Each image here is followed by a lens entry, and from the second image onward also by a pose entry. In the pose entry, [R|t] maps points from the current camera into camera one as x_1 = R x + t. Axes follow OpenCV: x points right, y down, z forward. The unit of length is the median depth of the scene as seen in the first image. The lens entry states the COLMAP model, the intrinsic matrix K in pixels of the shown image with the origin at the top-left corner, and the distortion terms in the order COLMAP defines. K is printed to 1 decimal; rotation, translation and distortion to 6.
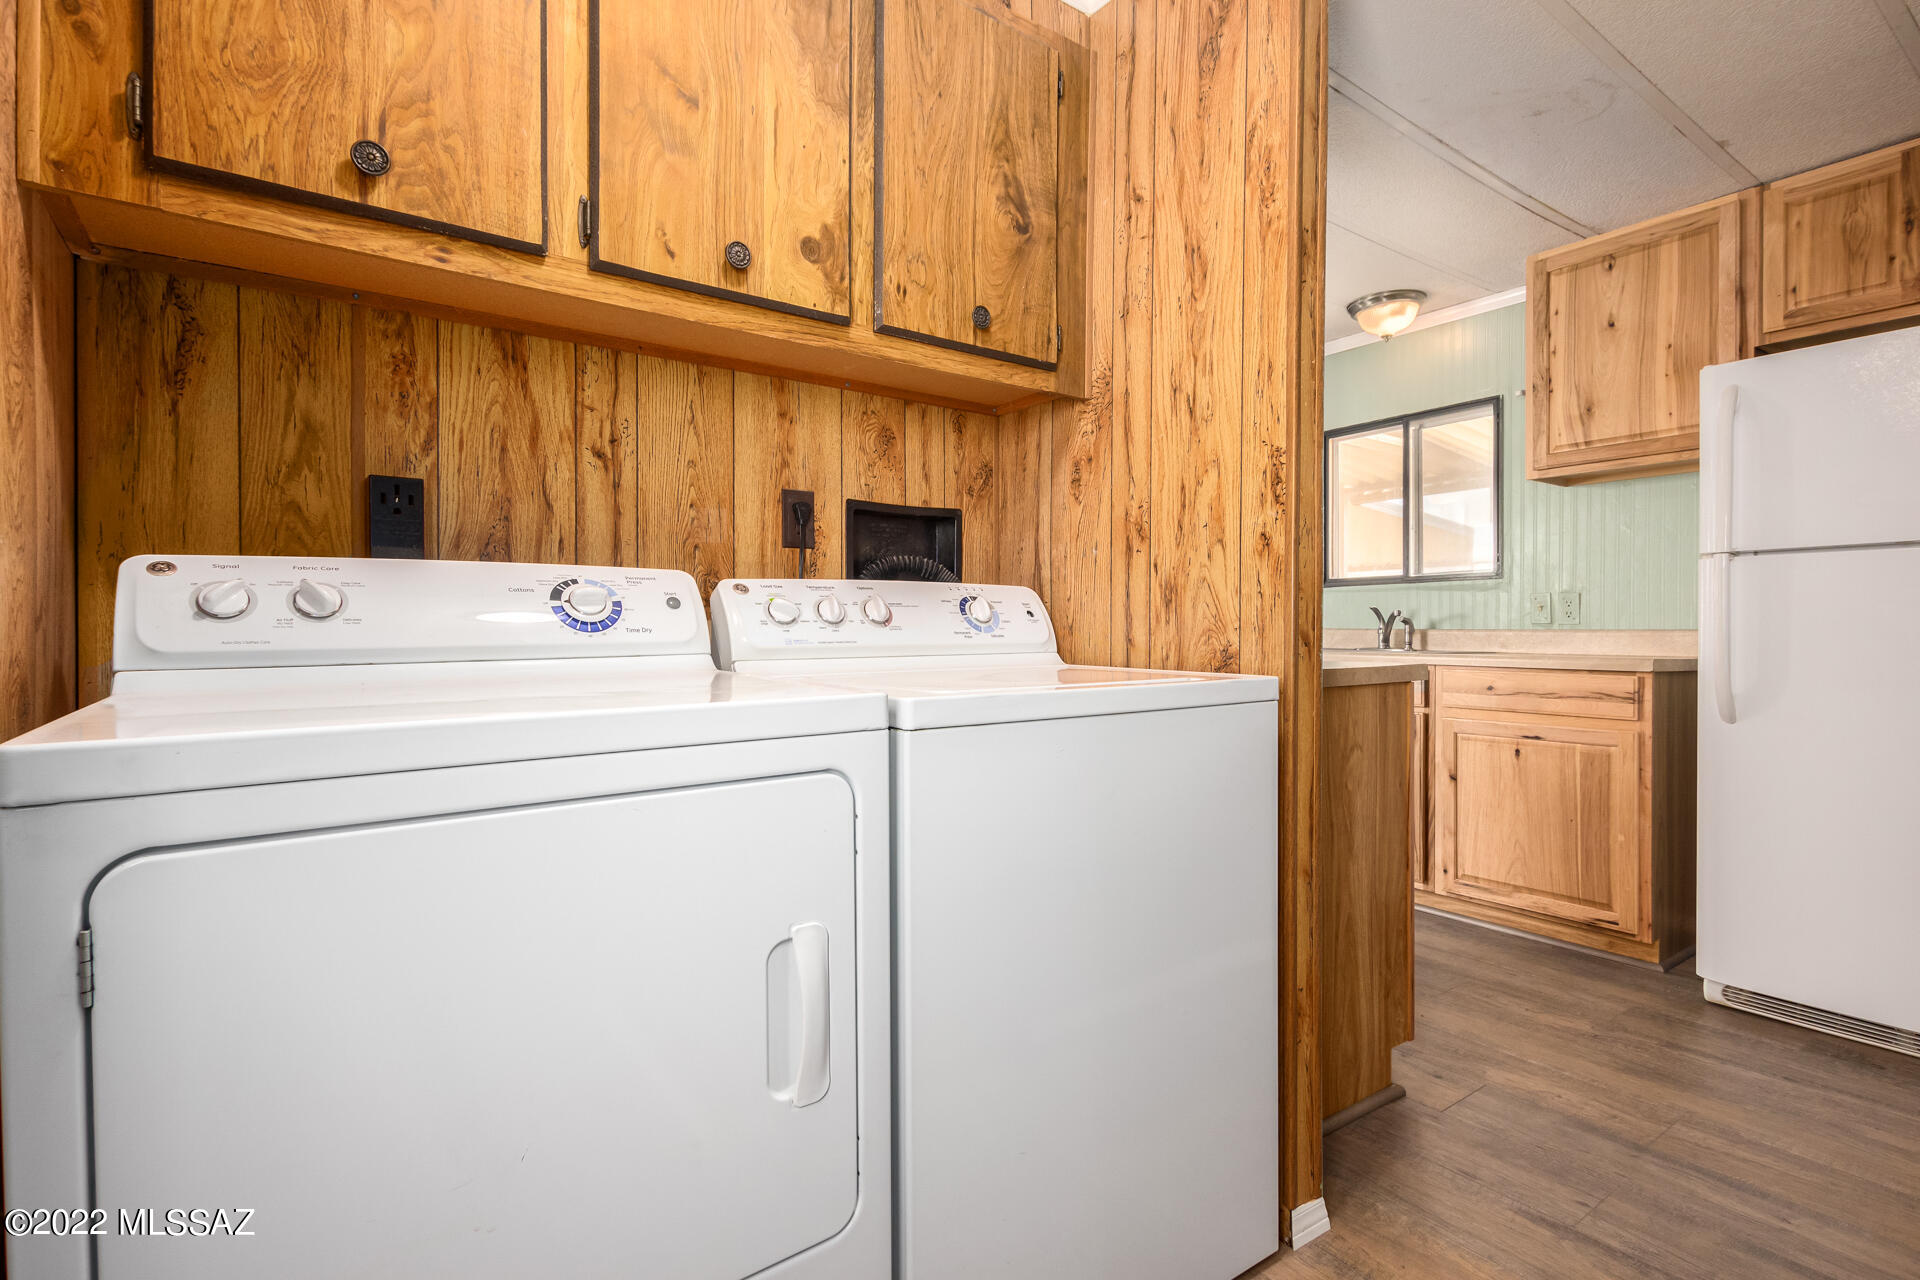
lens RADIAL K [[910.3, 0, 960.3], [0, 910.3, 642.4], [0, 0, 1]] dist [-0.002308, -0.003111]
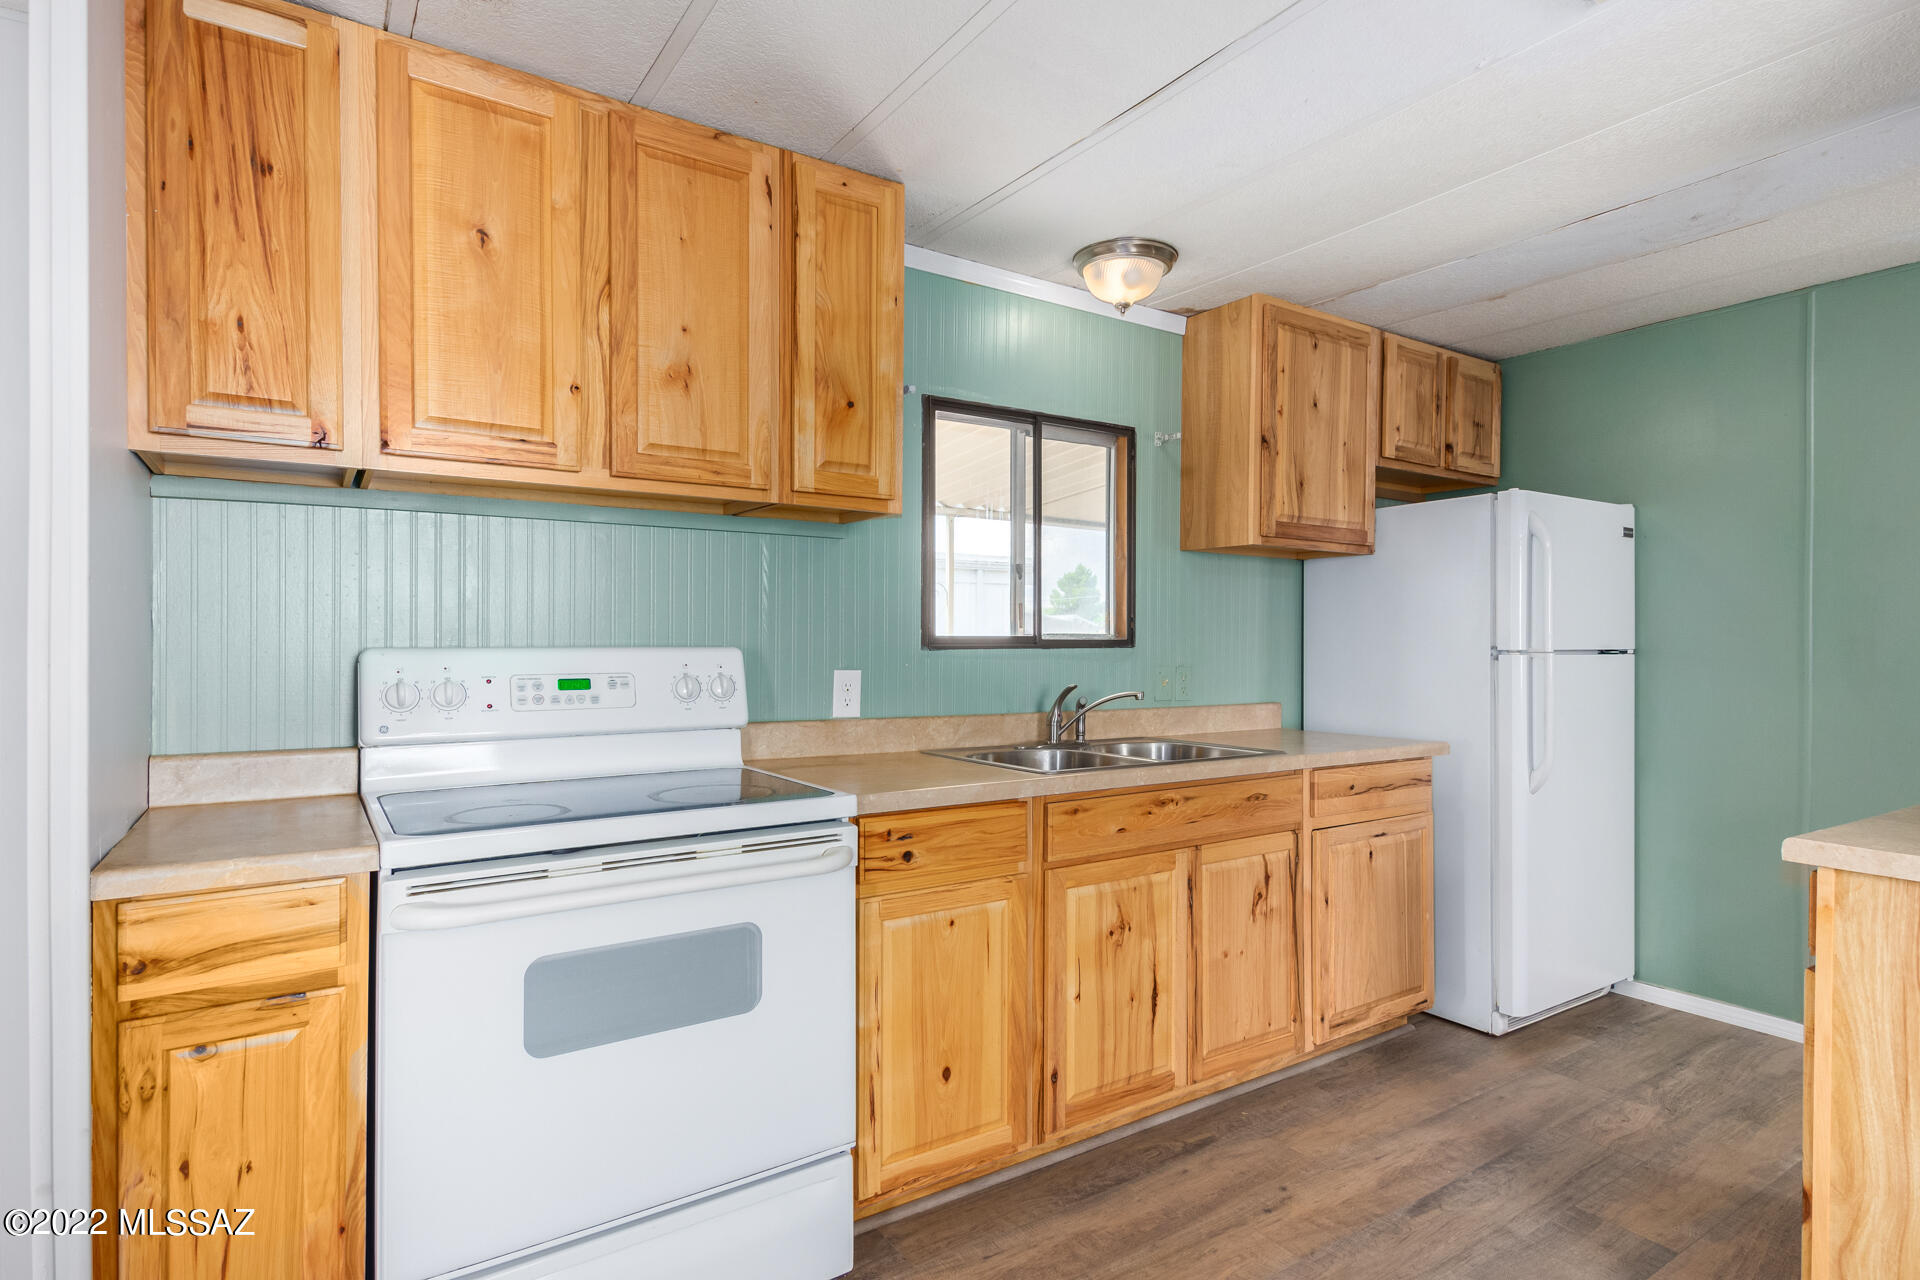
lens RADIAL K [[975.7, 0, 961.4], [0, 975.7, 645.9], [0, 0, 1]] dist [0.001468, 0.000048]
pose [[0.046300, -0.007805, 0.998897, -0.322785], [0.006345, 0.999952, 0.007519, -0.083742], [-0.998907, 0.005990, 0.046347, 1.170718]]
